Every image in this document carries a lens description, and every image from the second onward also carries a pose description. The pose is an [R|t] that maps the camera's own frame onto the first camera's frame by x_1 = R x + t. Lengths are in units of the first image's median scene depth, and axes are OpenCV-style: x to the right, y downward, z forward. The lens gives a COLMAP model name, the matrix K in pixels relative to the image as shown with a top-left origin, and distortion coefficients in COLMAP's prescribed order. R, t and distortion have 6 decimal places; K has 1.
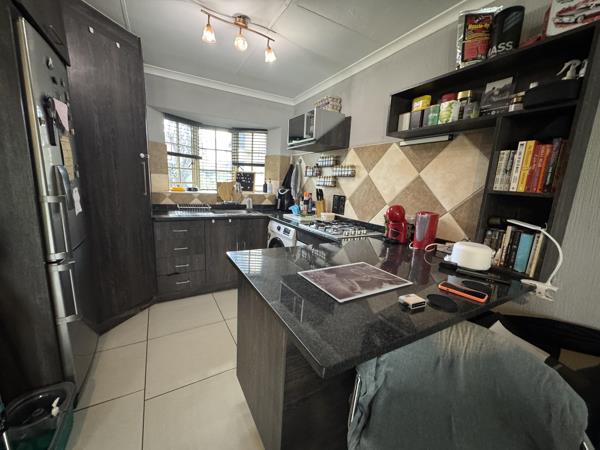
lens RADIAL K [[238.0, 0, 300.0], [0, 238.0, 225.0], [0, 0, 1]] dist [-0.002089, 0.000044]
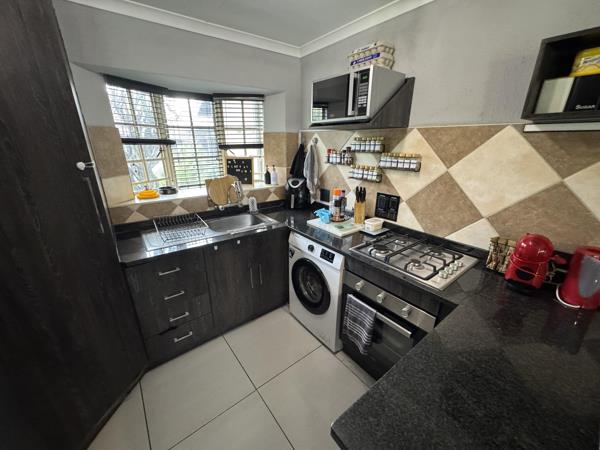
lens RADIAL K [[238.0, 0, 300.0], [0, 238.0, 225.0], [0, 0, 1]] dist [-0.002089, 0.000044]
pose [[0.990087, -0.087917, 0.109536, -0.186484], [0.069017, 0.983750, 0.165749, -0.168954], [-0.122328, -0.156546, 0.980066, 0.300451]]
